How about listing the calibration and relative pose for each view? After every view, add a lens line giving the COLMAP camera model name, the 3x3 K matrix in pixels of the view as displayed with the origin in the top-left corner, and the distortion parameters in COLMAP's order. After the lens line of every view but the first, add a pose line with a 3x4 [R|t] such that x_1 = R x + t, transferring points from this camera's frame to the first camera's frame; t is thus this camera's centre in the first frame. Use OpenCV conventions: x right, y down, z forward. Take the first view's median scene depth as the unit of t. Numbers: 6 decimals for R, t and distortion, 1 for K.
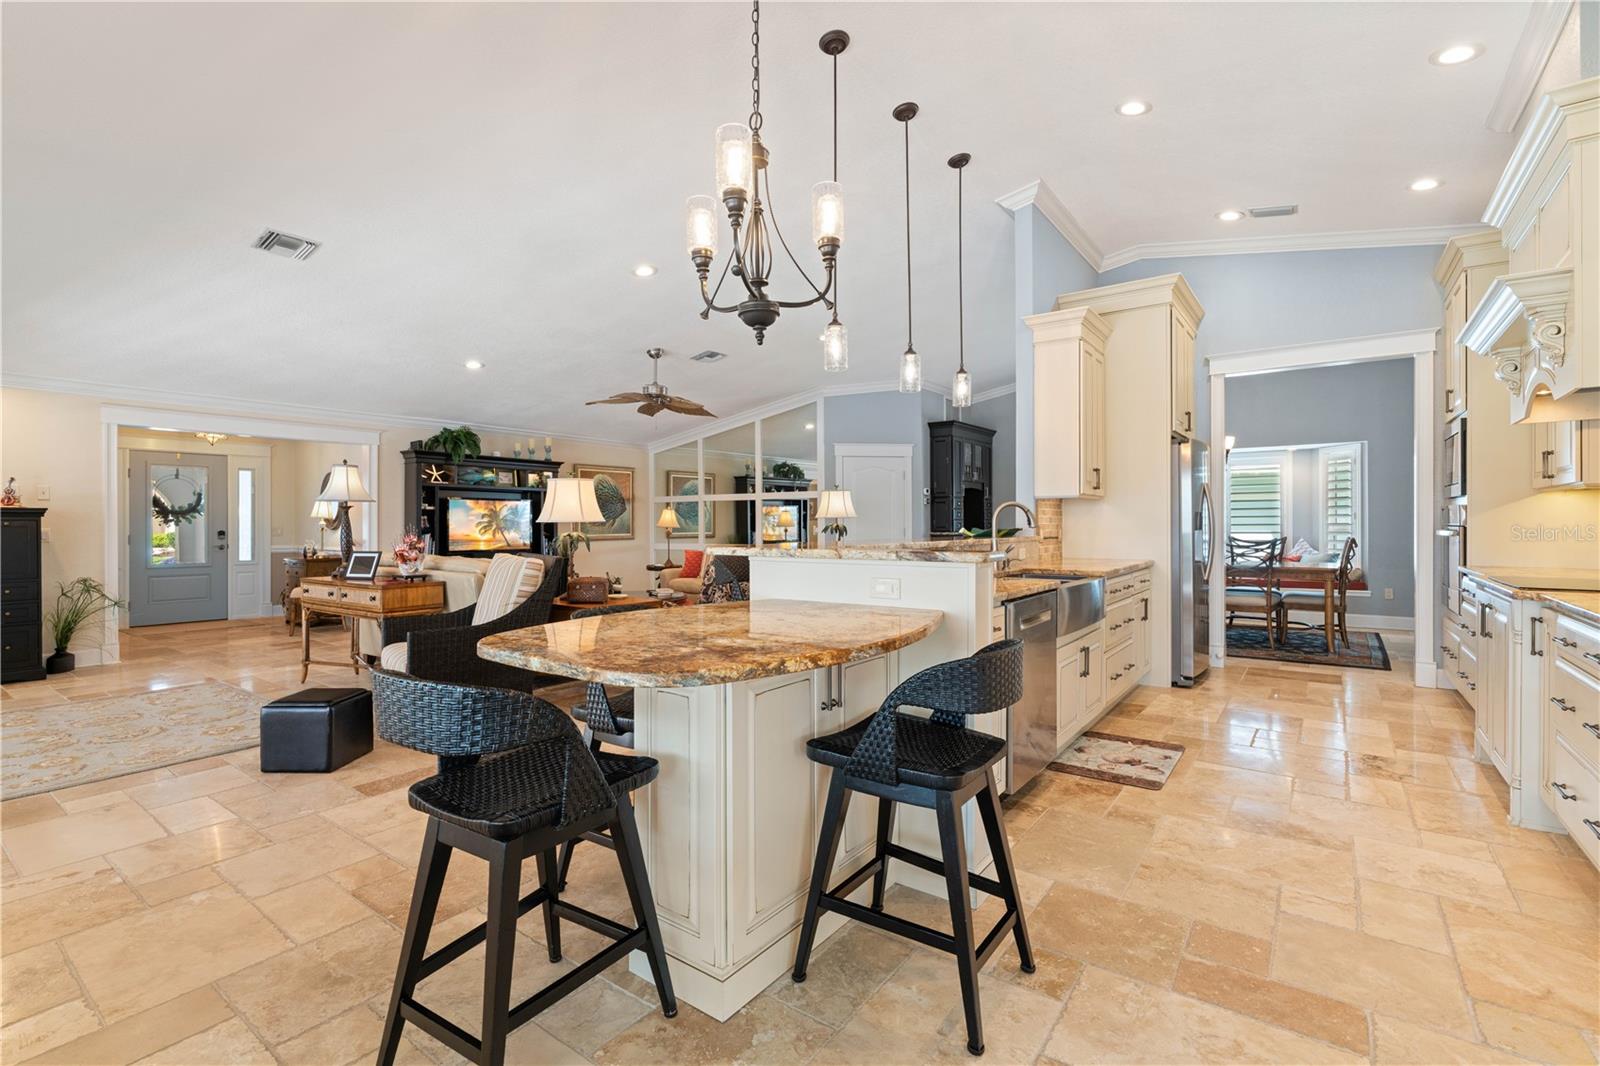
lens RADIAL K [[723.4, 0, 801.0], [0, 723.4, 524.8], [0, 0, 1]] dist [-0.004626, 0.000418]
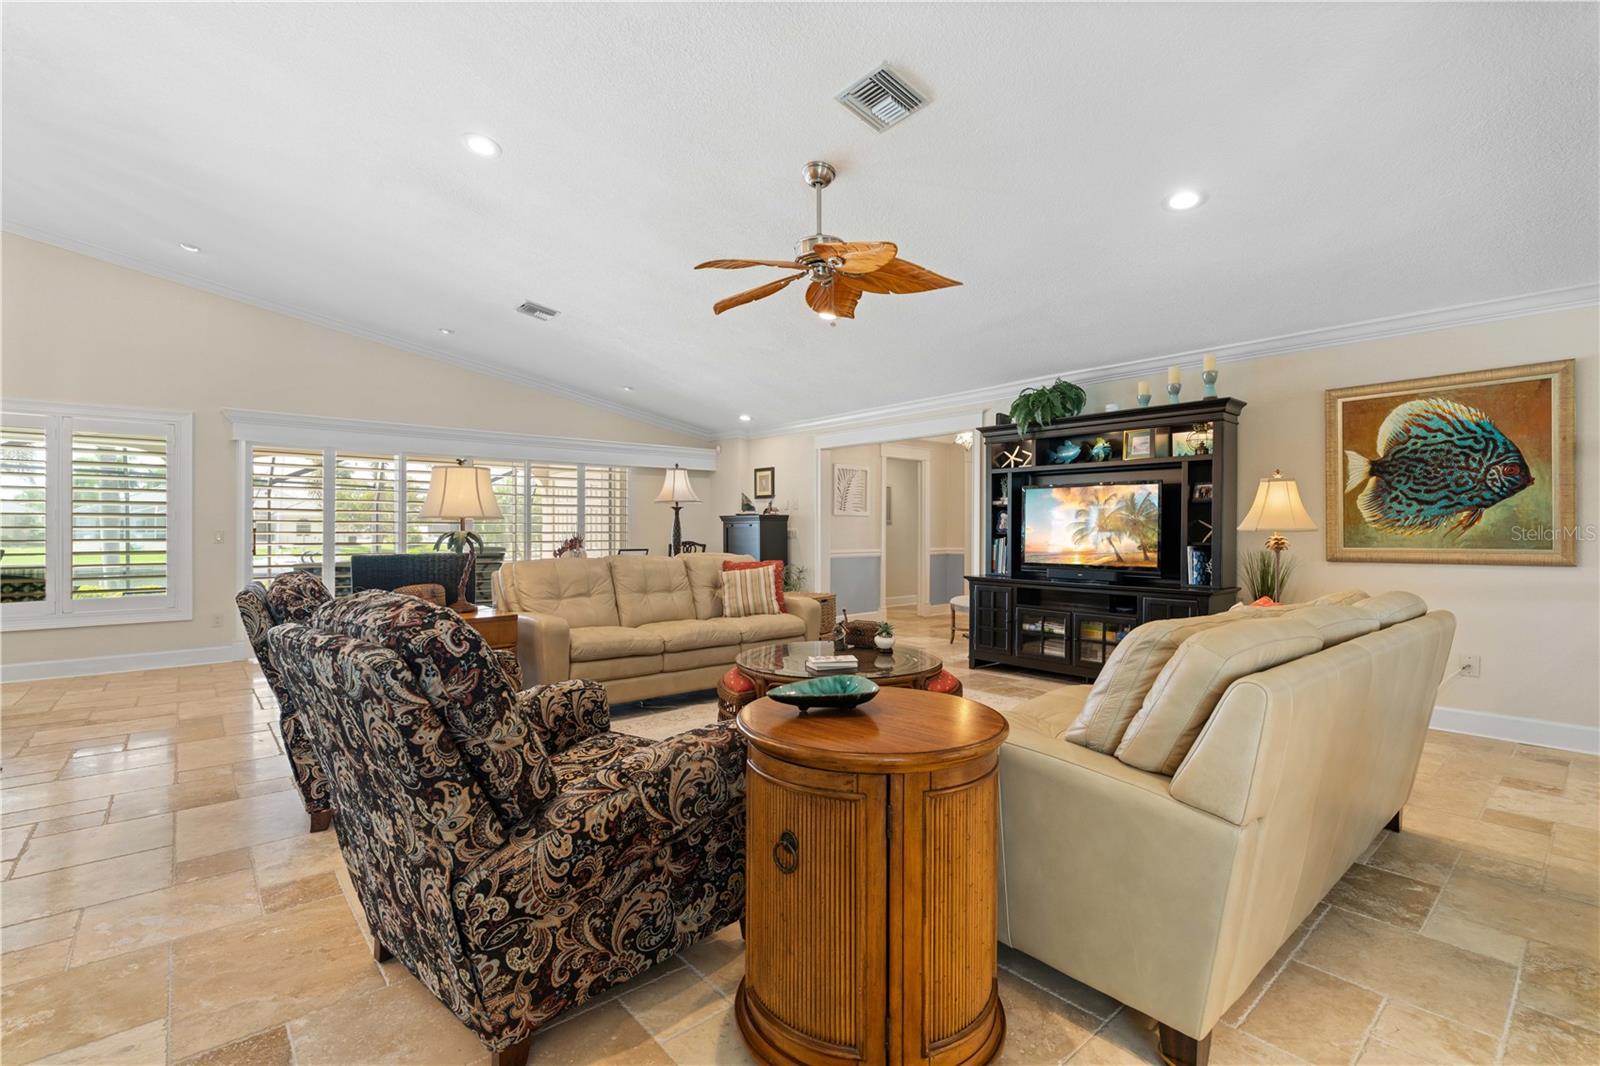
lens RADIAL K [[723.4, 0, 801.0], [0, 723.4, 524.8], [0, 0, 1]] dist [-0.004626, 0.000418]
pose [[-0.229603, -0.005945, -0.973266, 0.343084], [-0.003085, 0.999981, -0.005380, 0.005351], [0.973279, 0.001767, -0.229617, 1.340863]]
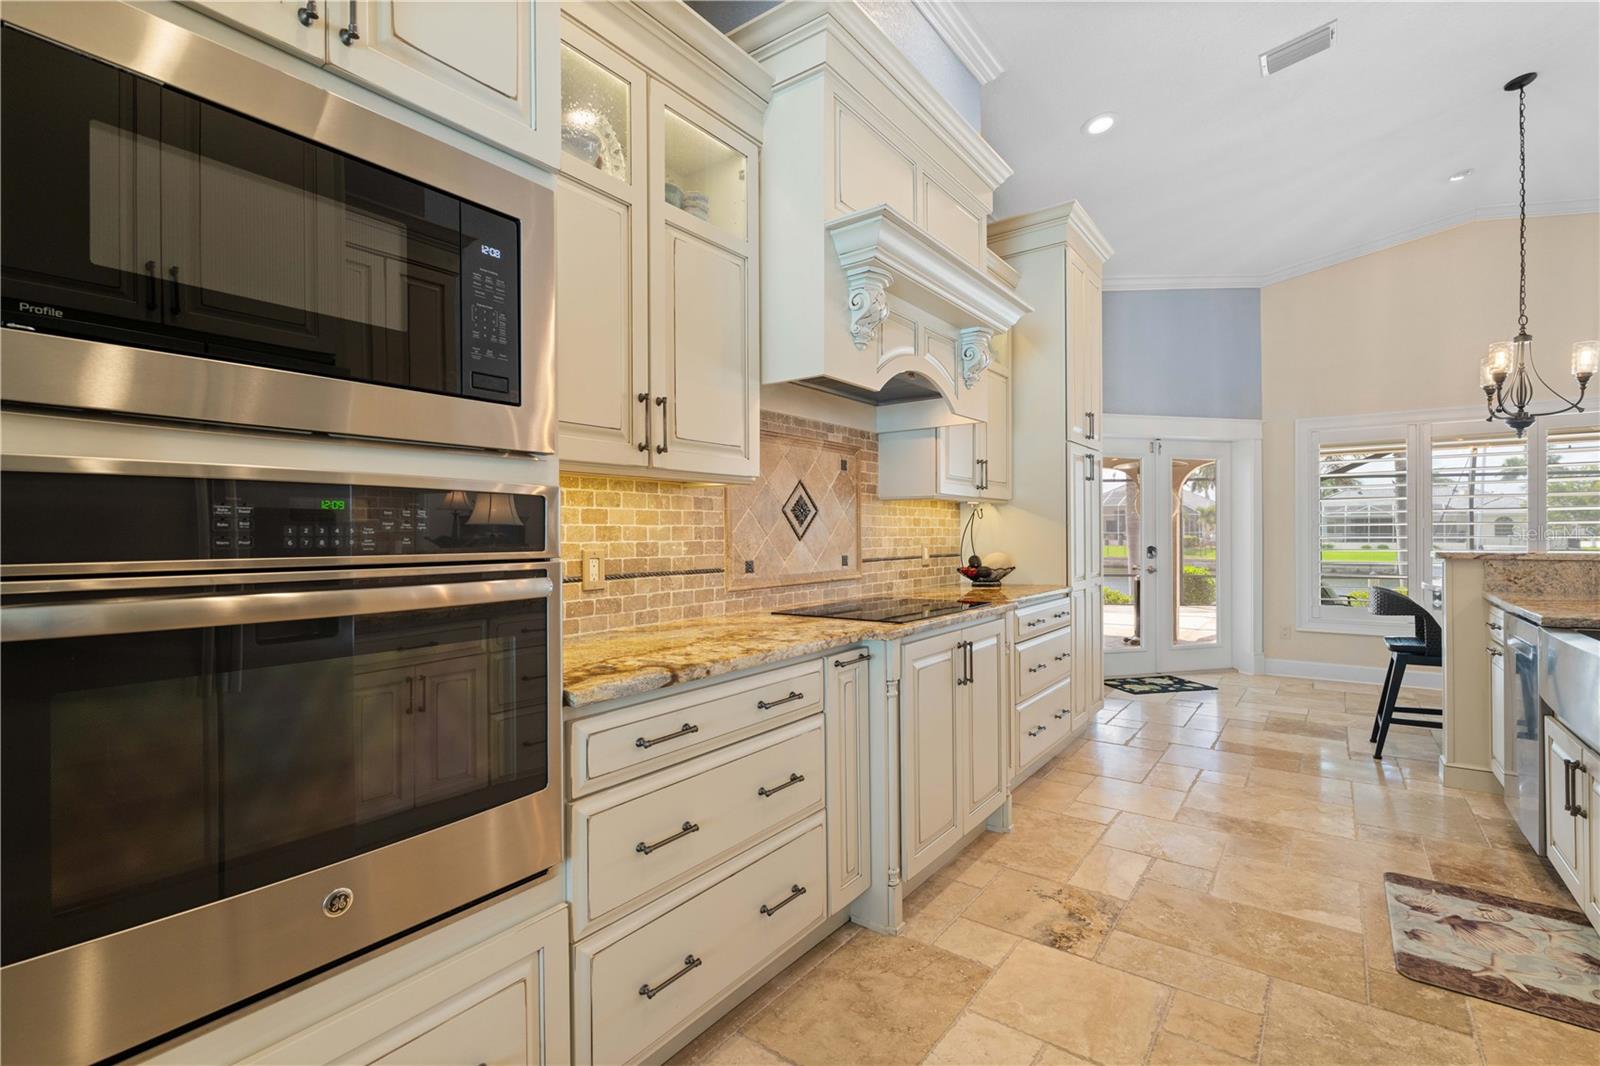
lens RADIAL K [[722.8, 0, 801.8], [0, 722.8, 535.3], [0, 0, 1]] dist [-0.003985, 0.001133]
pose [[-0.999933, 0.008792, 0.007518, 0.620339], [0.008831, 0.999948, 0.005136, -0.006168], [-0.007473, 0.005202, -0.999959, 0.988423]]
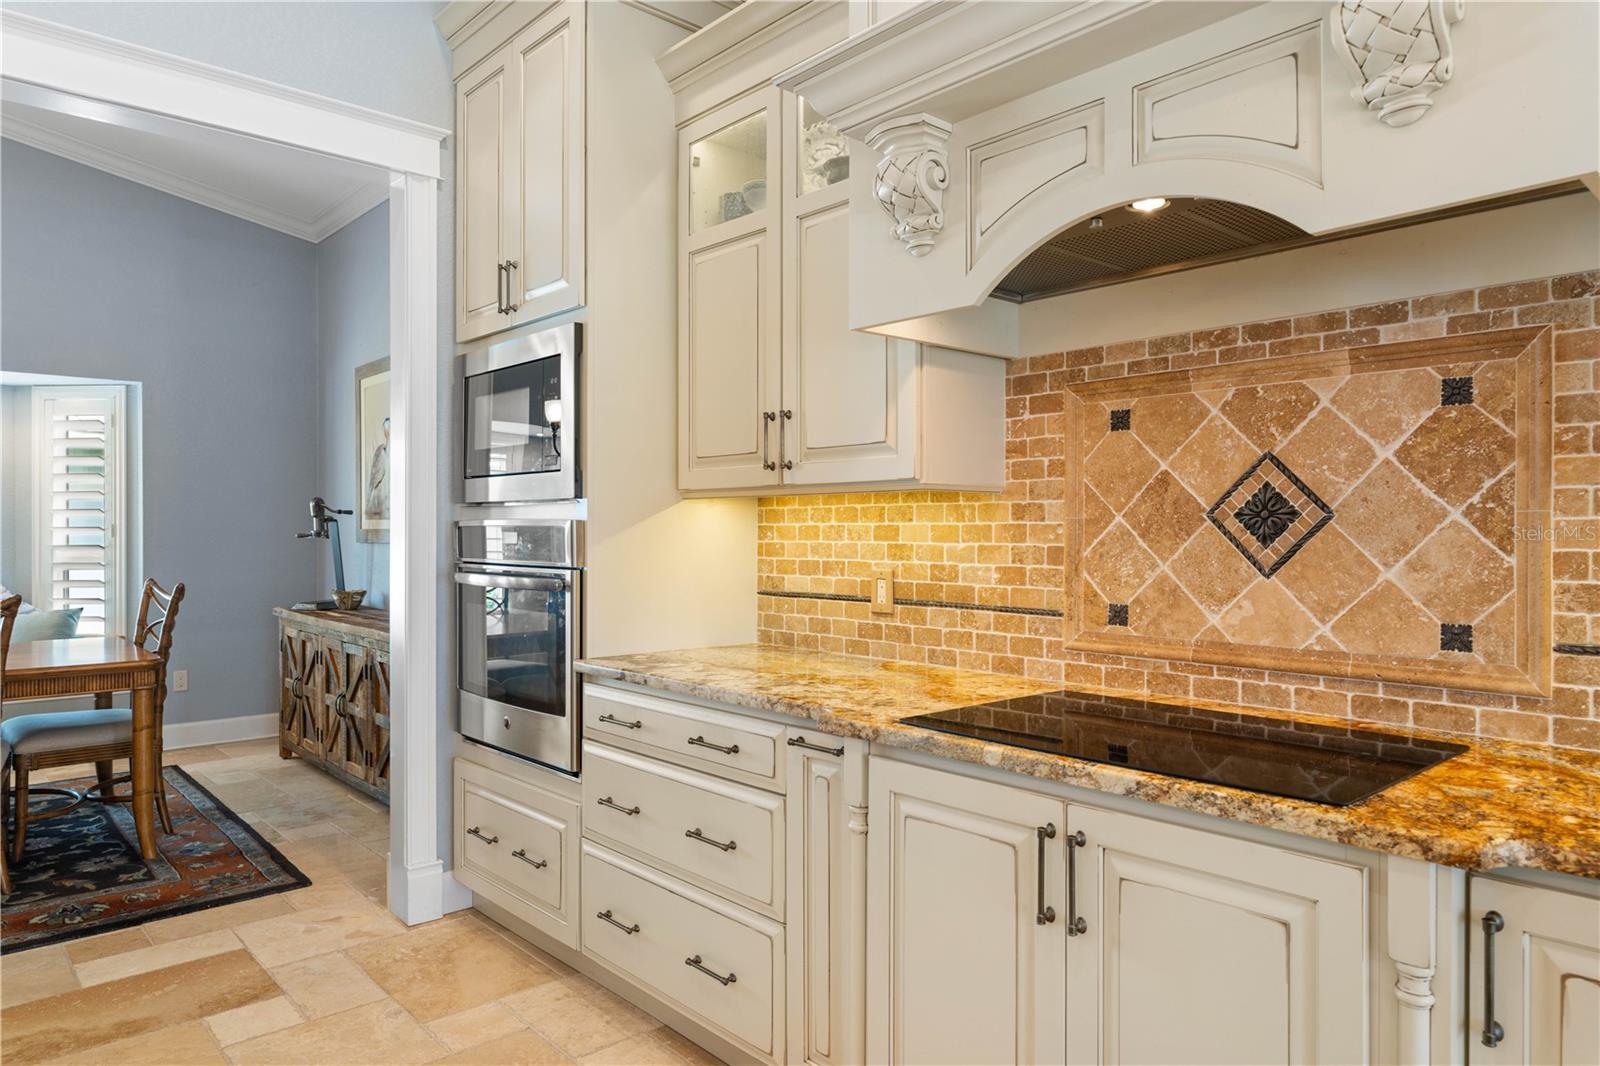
lens RADIAL K [[1013.9, 0, 800.0], [0, 1013.9, 533.0], [0, 0, 1]] dist [-0.000998, 0.000163]
pose [[0.202844, 0.000396, 0.979211, 0.259539], [0.000581, 1.000000, -0.000525, -0.014591], [-0.979211, 0.000675, 0.202844, 0.566771]]
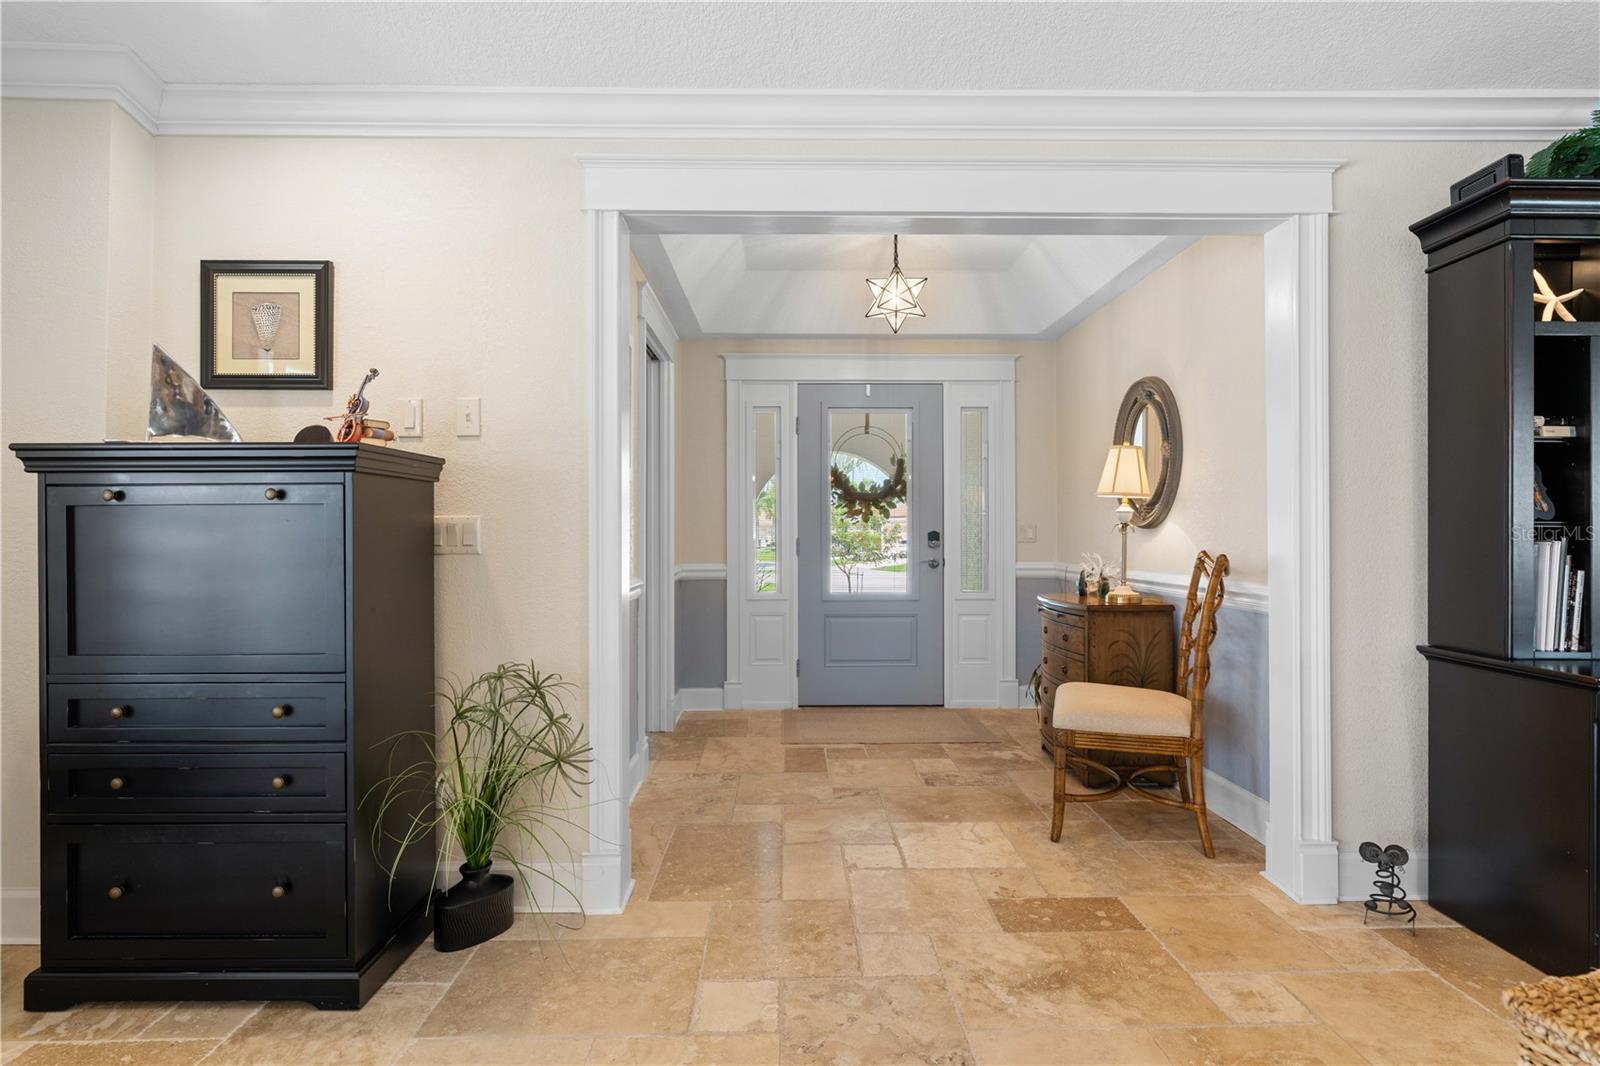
lens RADIAL K [[766.2, 0, 799.8], [0, 766.2, 527.0], [0, 0, 1]] dist [-0.003596, 0.000545]
pose [[0.600616, -0.006204, -0.799513, -0.643754], [-0.000439, 0.999967, -0.008089, 0.014205], [0.799537, 0.005209, 0.600594, 0.902597]]
